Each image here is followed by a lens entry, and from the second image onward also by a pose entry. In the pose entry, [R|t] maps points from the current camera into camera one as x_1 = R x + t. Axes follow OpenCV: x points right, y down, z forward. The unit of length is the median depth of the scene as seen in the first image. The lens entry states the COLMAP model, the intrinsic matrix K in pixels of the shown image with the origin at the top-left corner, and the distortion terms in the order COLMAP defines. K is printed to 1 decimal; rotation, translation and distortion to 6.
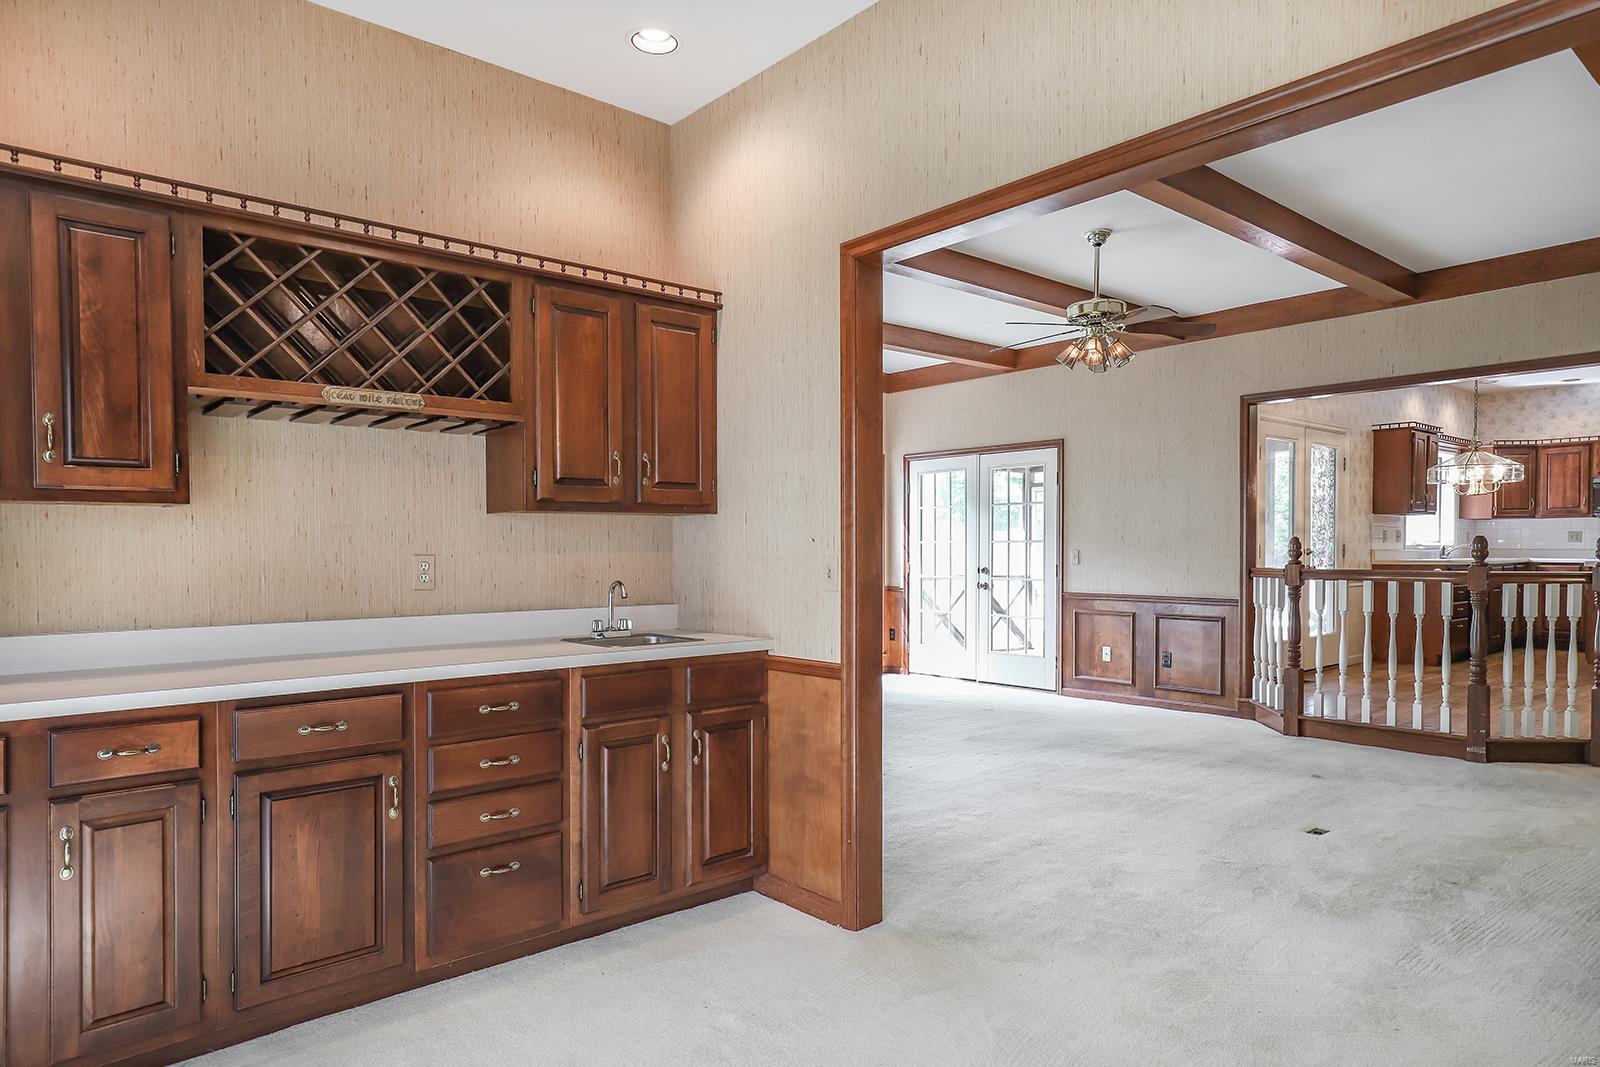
lens RADIAL K [[973.3, 0, 797.6], [0, 973.3, 570.6], [0, 0, 1]] dist [0.005598, 0.002707]
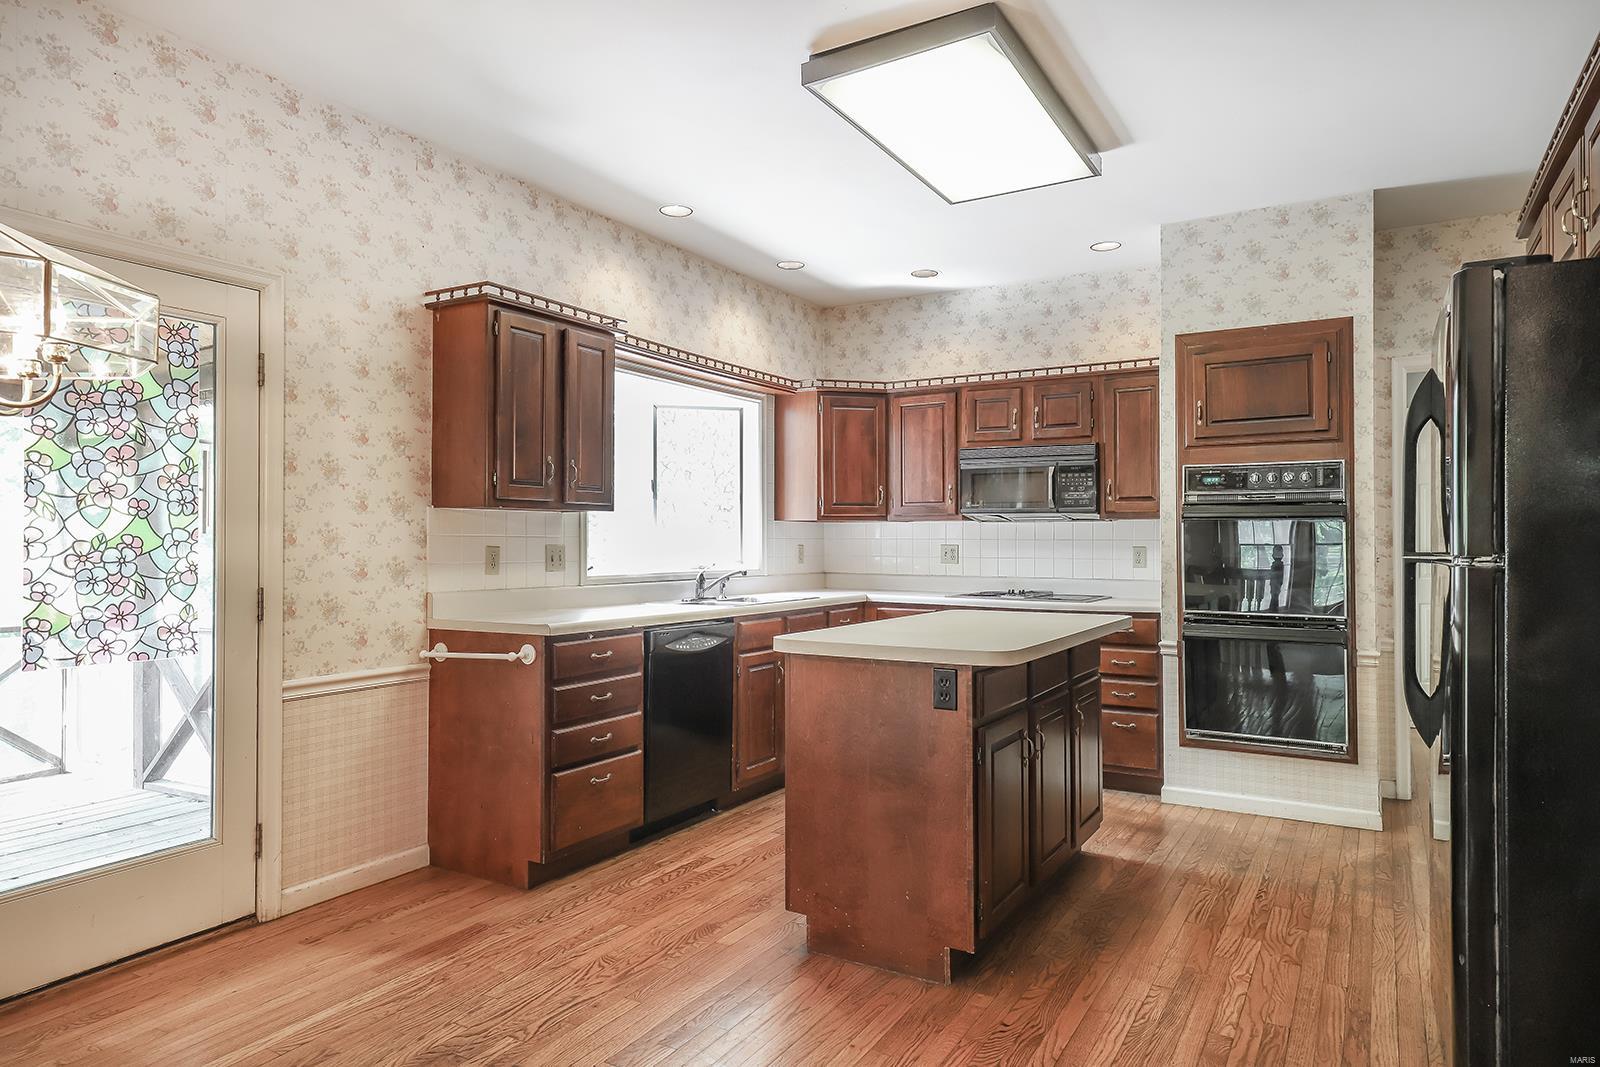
lens RADIAL K [[983.6, 0, 800.0], [0, 983.6, 533.5], [0, 0, 1]] dist [0.000667, 0.000853]
pose [[0.944959, 0.006556, 0.327124, 0.714850], [0.003772, 0.999515, -0.030928, -0.039668], [-0.327168, 0.030459, 0.944475, 0.658863]]
